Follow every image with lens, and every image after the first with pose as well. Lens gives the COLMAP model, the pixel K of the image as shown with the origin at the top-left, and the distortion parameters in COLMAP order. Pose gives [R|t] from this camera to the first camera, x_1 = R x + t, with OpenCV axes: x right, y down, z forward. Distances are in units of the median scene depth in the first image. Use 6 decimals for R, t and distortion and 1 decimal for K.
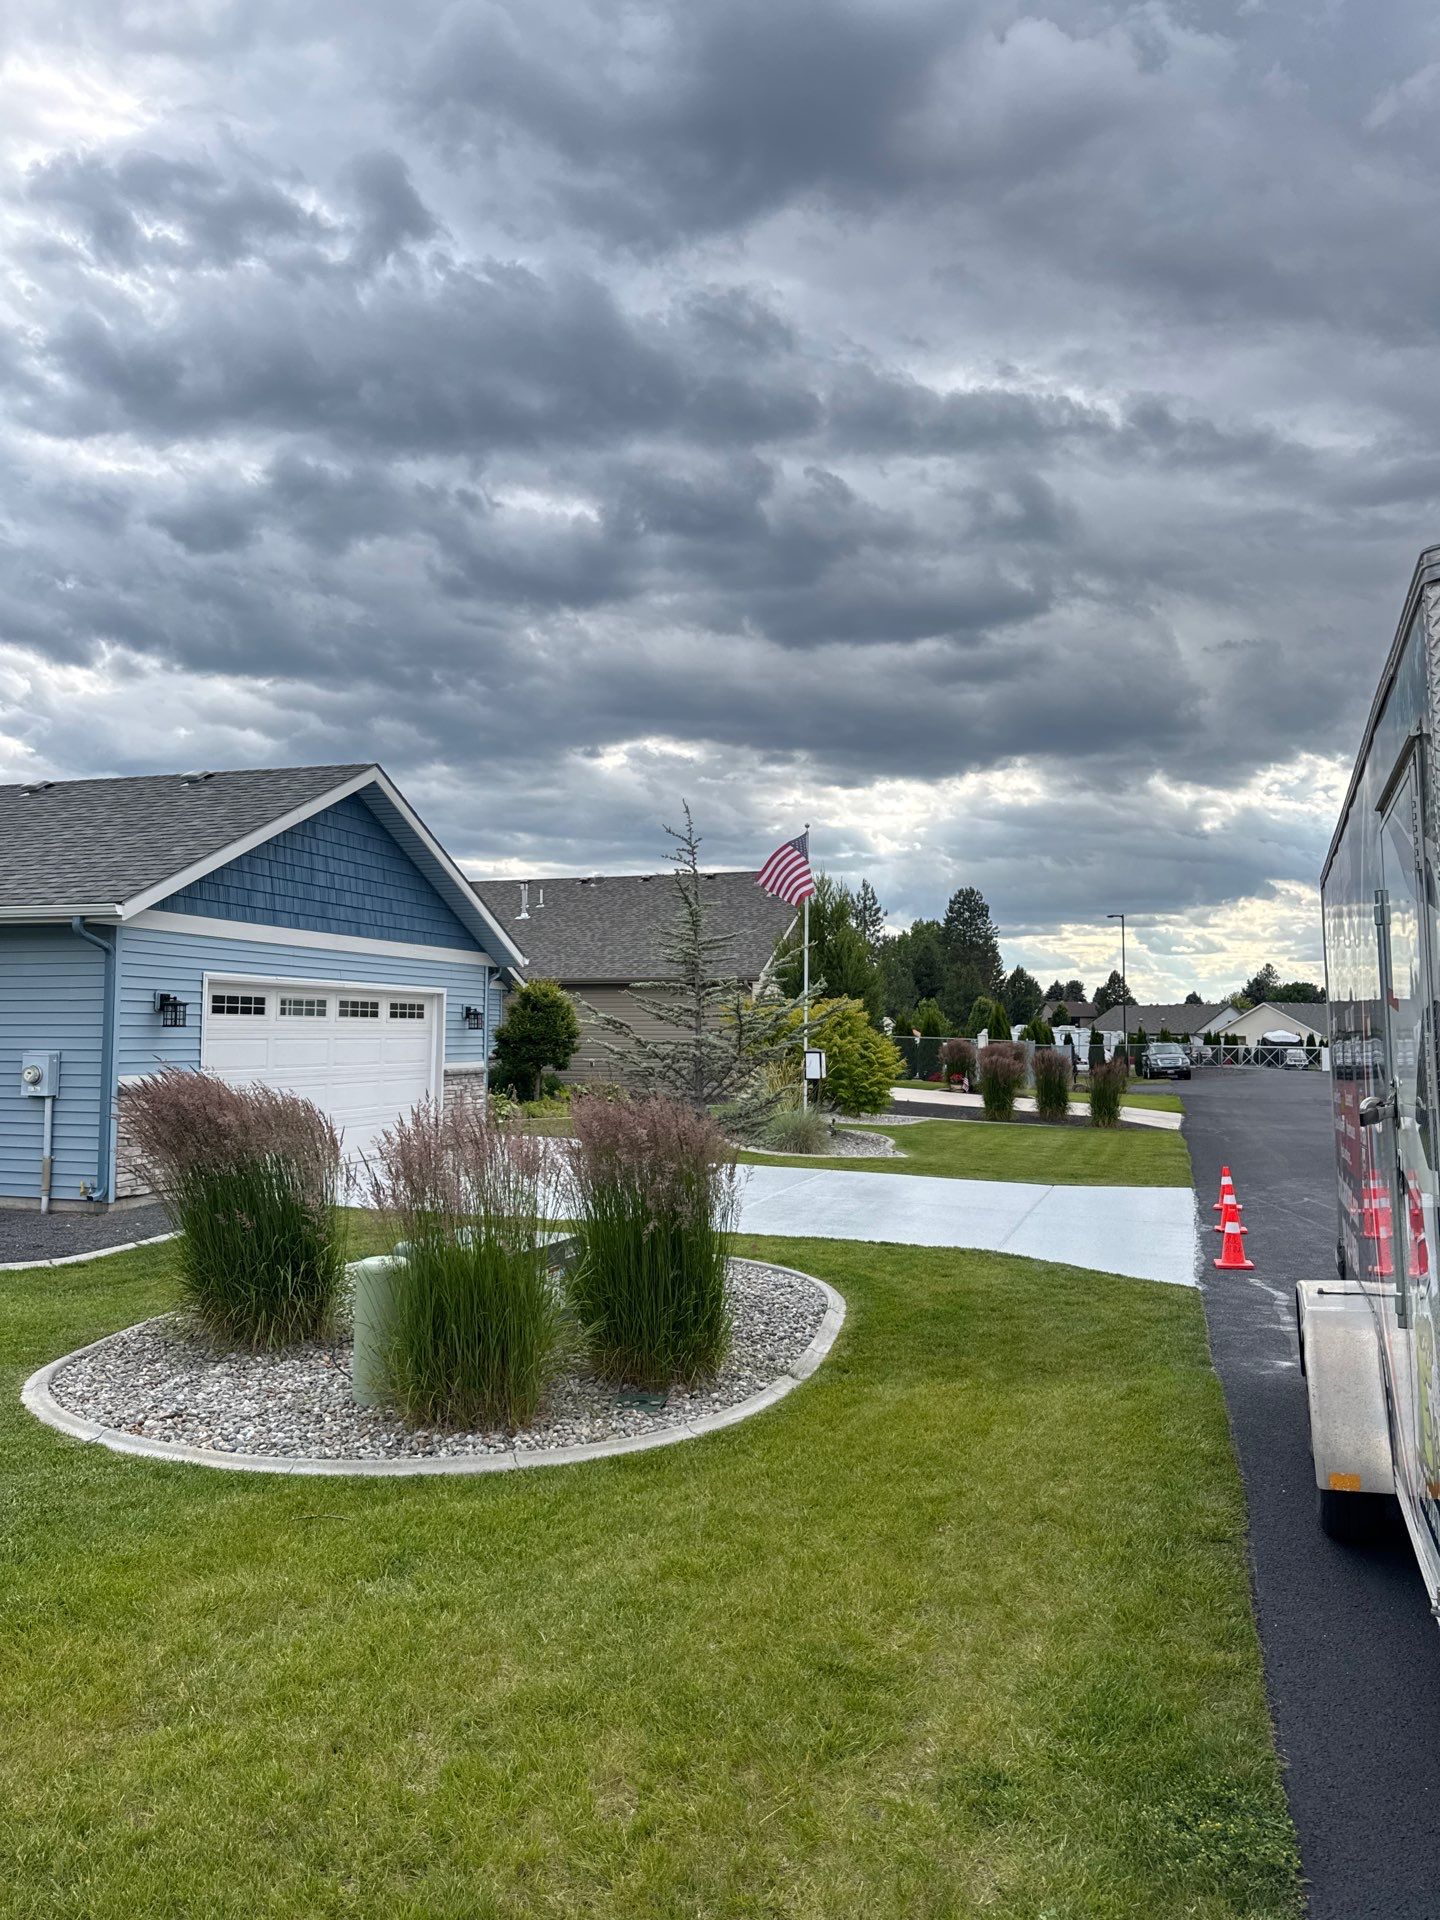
lens RADIAL K [[1341.1, 0, 724.1], [0, 1341.1, 927.8], [0, 0, 1]] dist [0.102685, -0.126049]
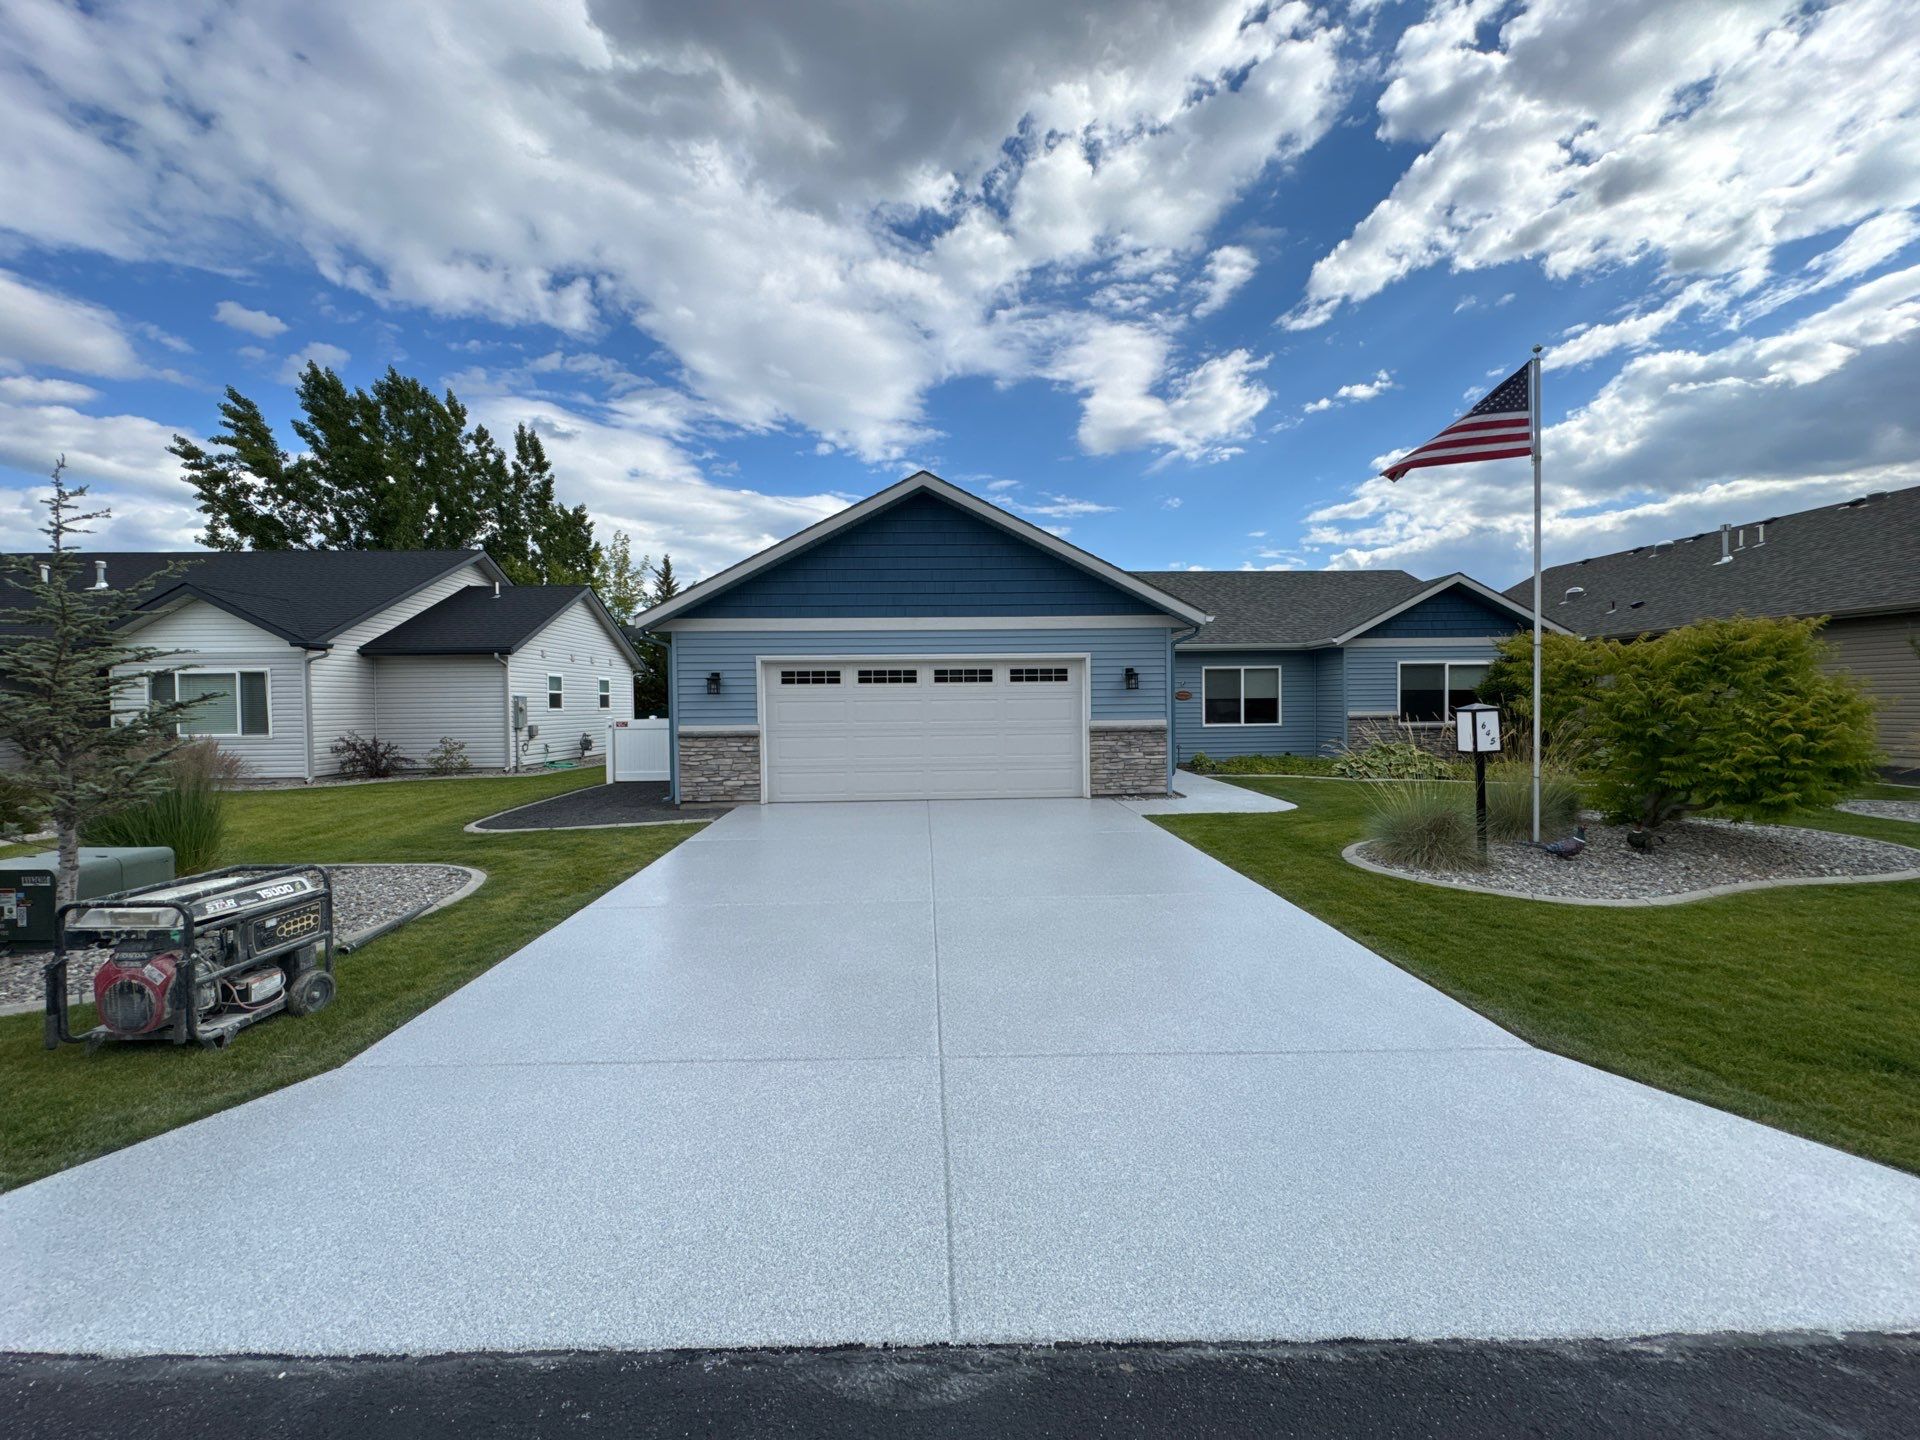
lens RADIAL K [[764.9, 0, 955.3], [0, 764.9, 719.3], [0, 0, 1]] dist [-0.002241, 0.000884]
pose [[0.335980, 0.020472, -0.941646, 0.360745], [0.087618, 0.994749, 0.052888, 0.059273], [0.937785, -0.100274, 0.332423, 0.724178]]
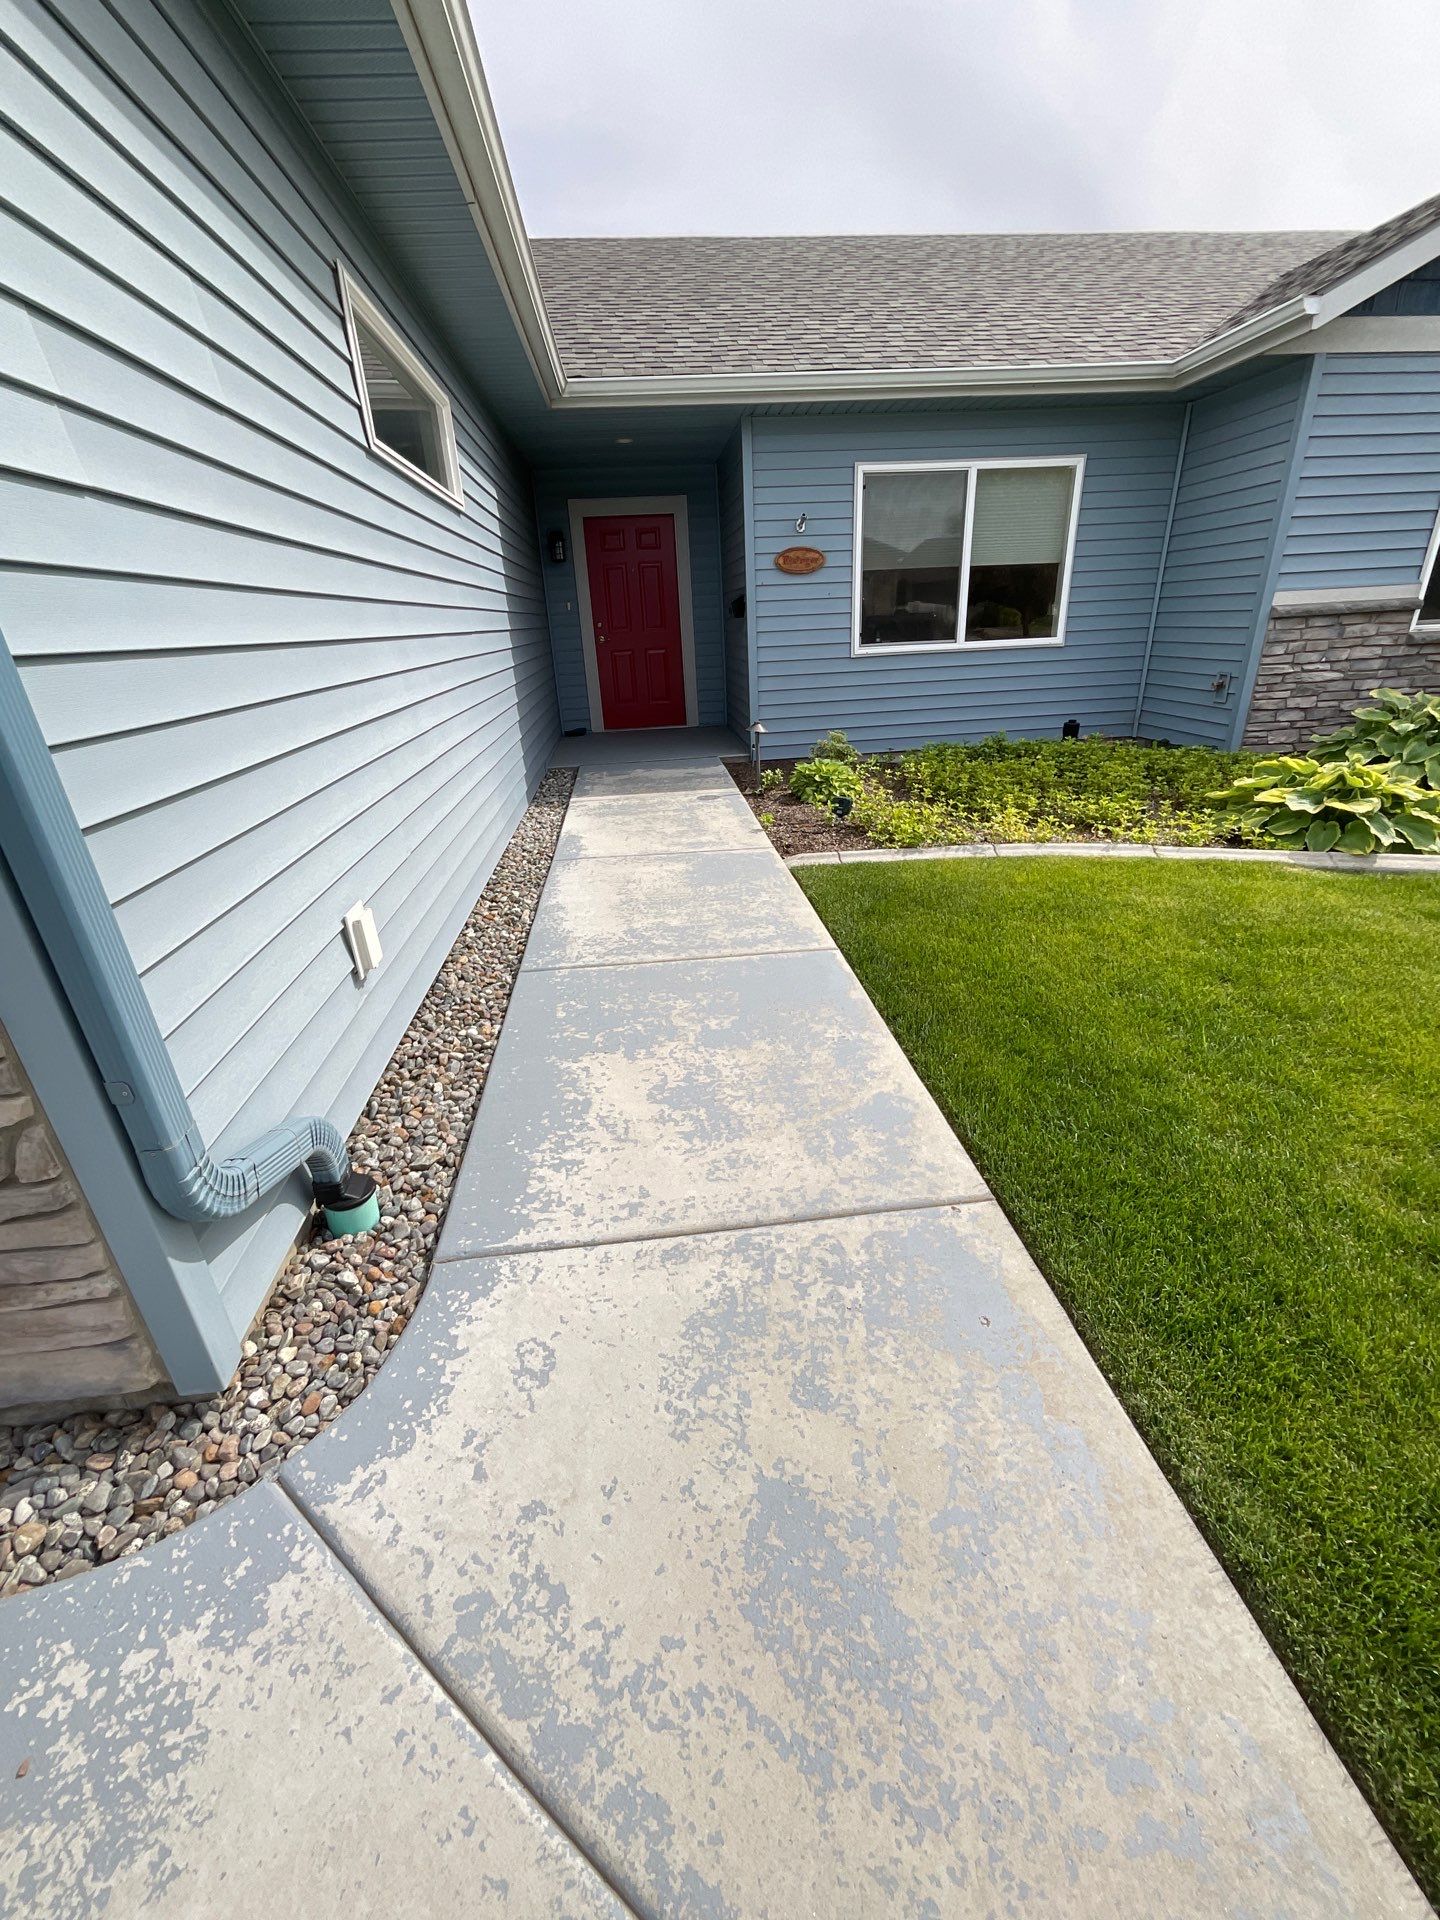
lens RADIAL K [[771.2, 0, 722.7], [0, 771.2, 951.5], [0, 0, 1]] dist [0.000528, -0.000353]
pose [[0.395904, 0.353915, -0.847351, -0.128829], [0.117183, 0.895732, 0.428873, 0.111100], [0.910784, -0.269087, 0.313151, 1.144399]]
